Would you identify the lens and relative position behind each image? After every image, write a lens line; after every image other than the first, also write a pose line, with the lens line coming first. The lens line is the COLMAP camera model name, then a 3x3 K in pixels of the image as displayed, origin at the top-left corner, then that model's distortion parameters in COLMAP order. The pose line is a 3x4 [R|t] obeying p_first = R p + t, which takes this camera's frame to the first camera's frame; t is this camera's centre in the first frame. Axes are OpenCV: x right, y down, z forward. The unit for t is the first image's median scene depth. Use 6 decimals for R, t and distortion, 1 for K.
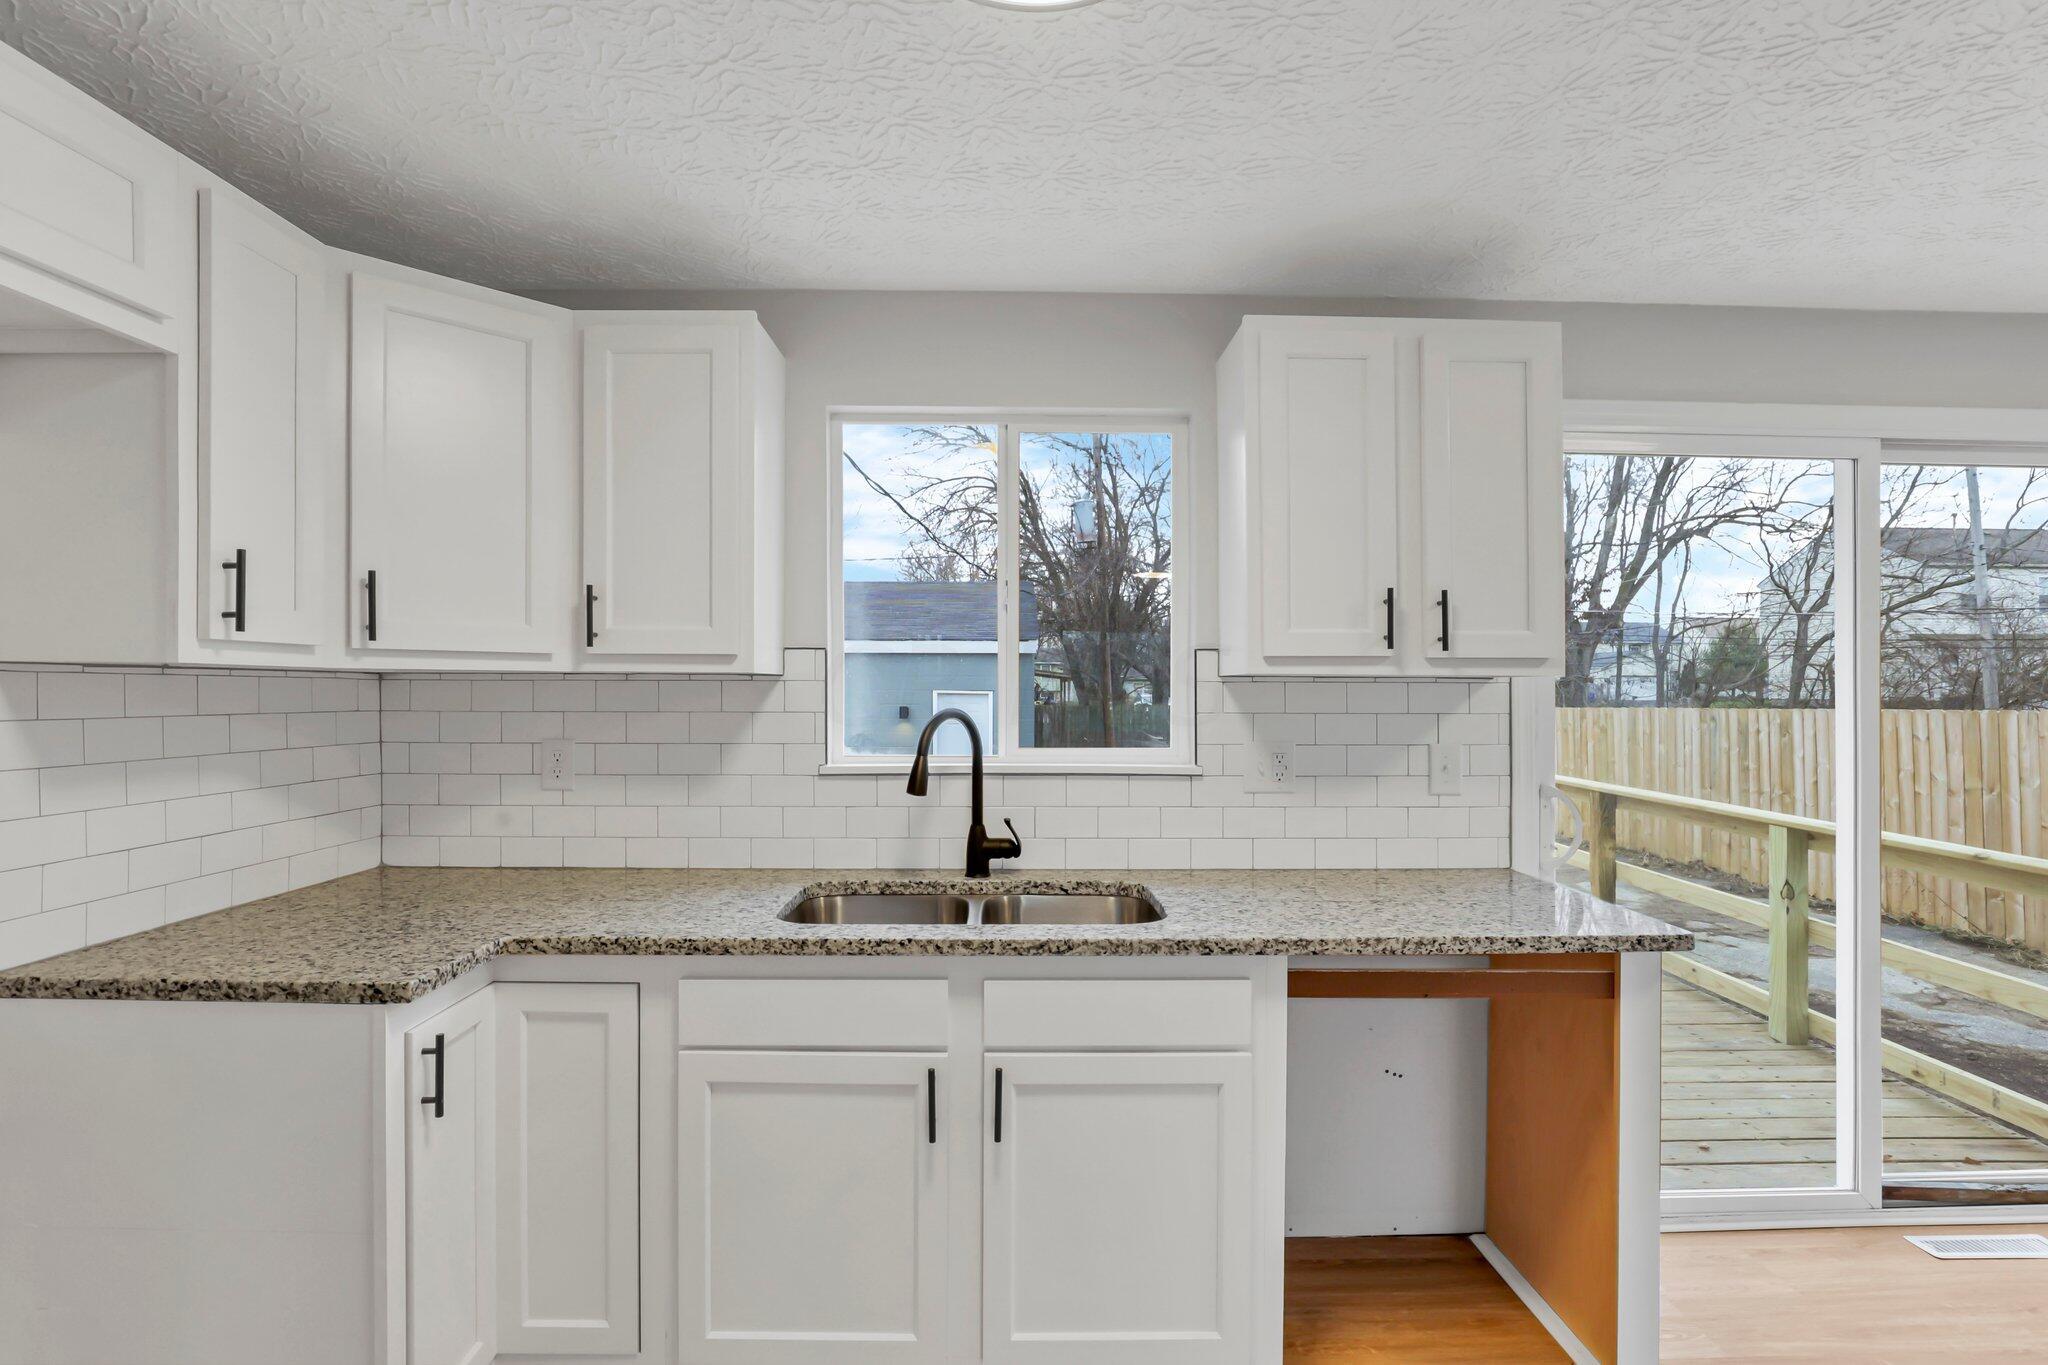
lens RADIAL K [[1035.9, 0, 1028.5], [0, 1035.9, 670.7], [0, 0, 1]] dist [0.002650, 0.000112]
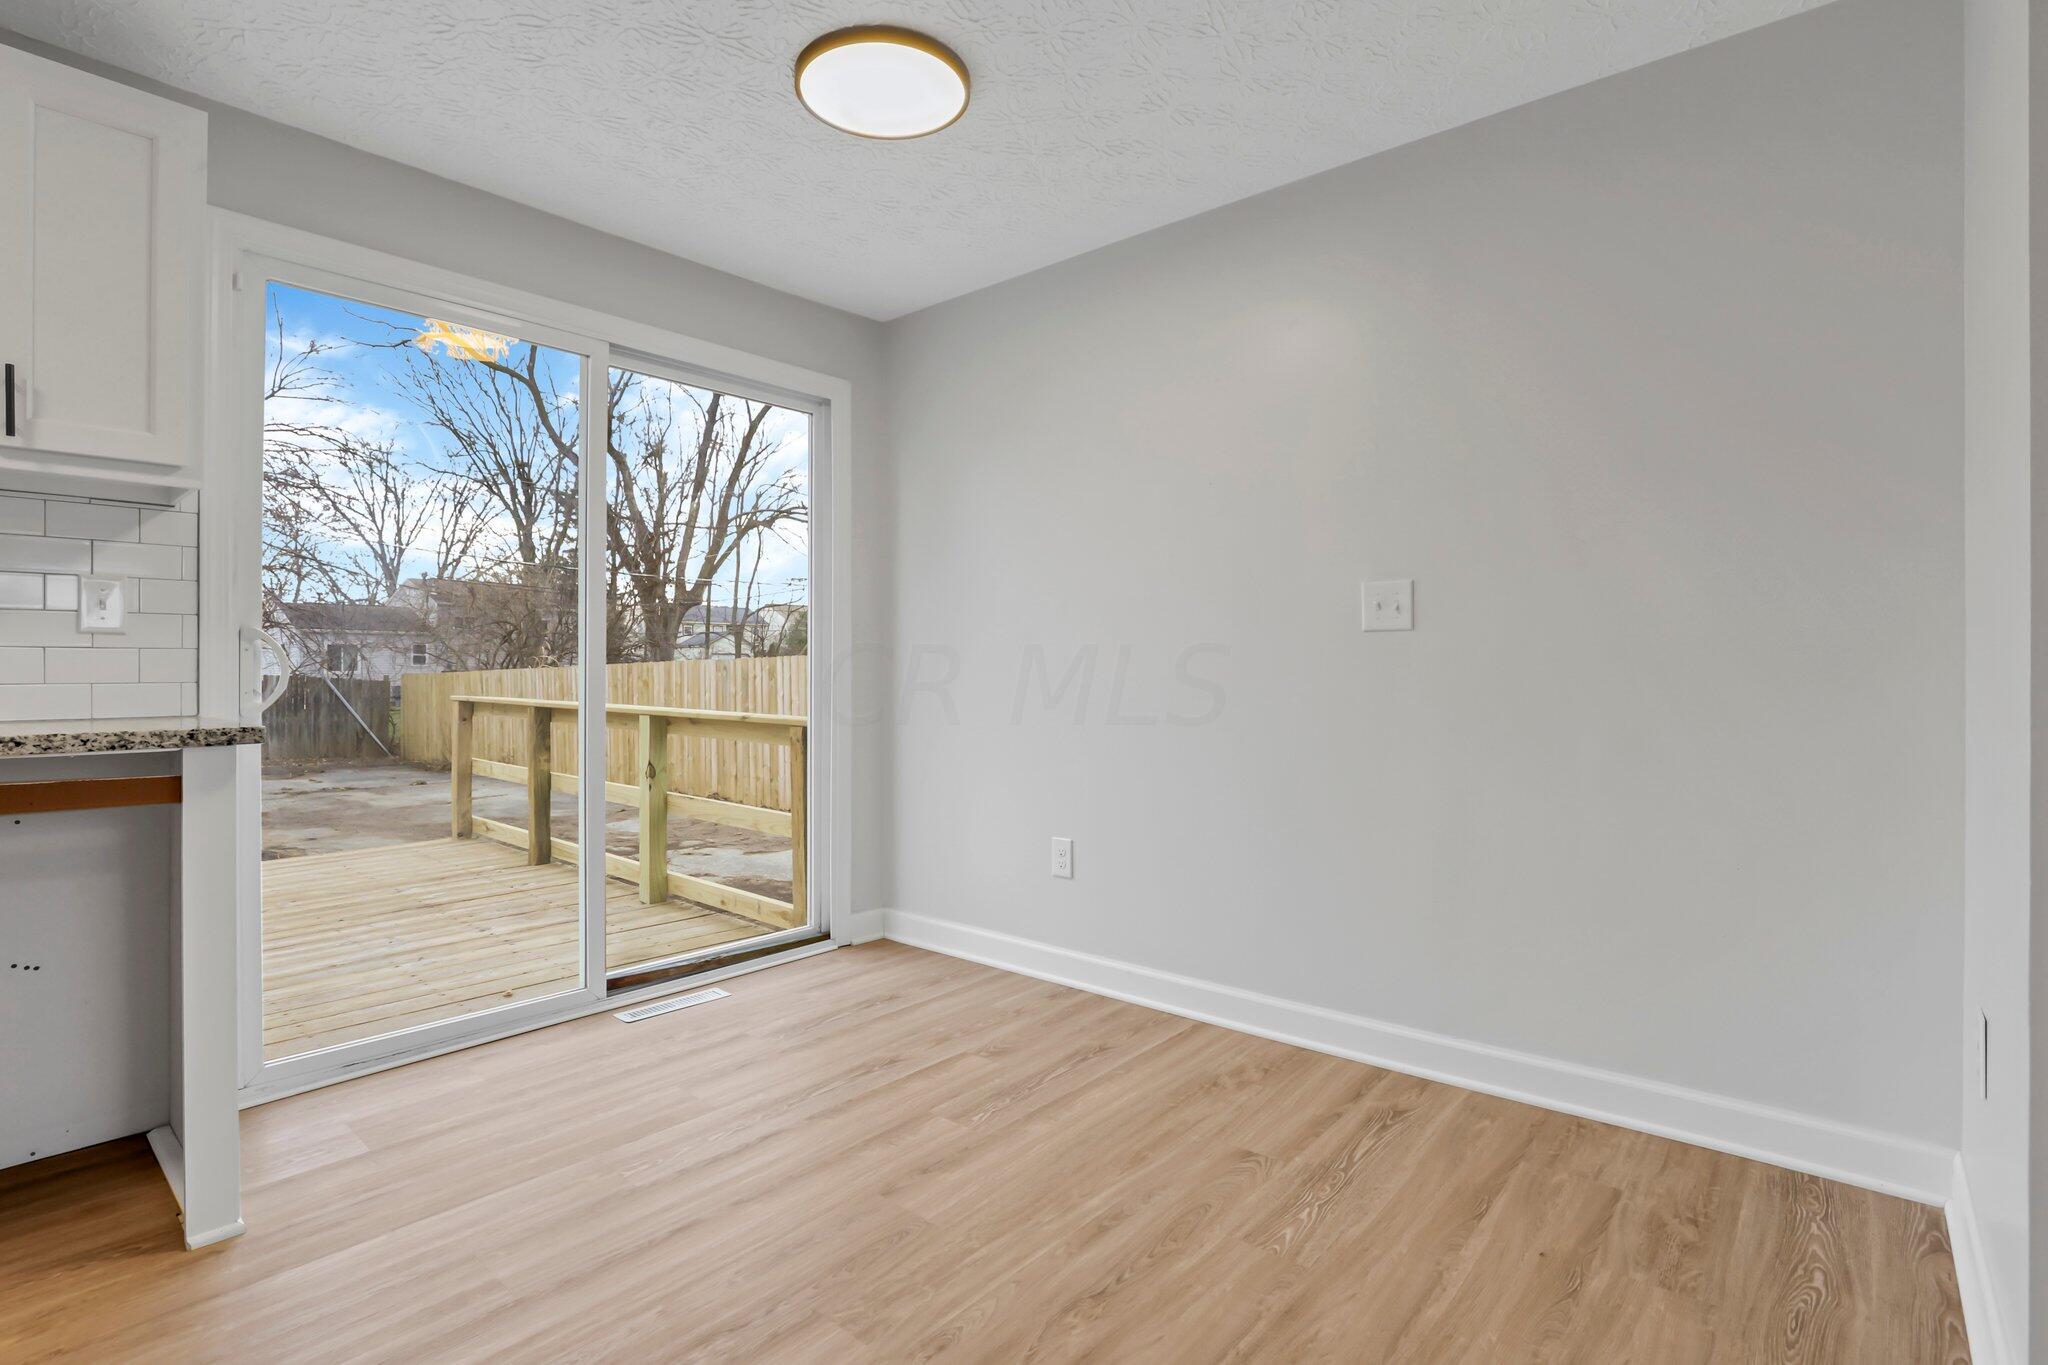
lens RADIAL K [[1035.9, 0, 1019.8], [0, 1035.9, 651.1], [0, 0, 1]] dist [0.002650, 0.000112]
pose [[0.701897, 0.011964, 0.712178, 0.313766], [-0.012329, 0.999913, -0.004646, 0.125838], [-0.712172, -0.005519, 0.701984, -0.160912]]
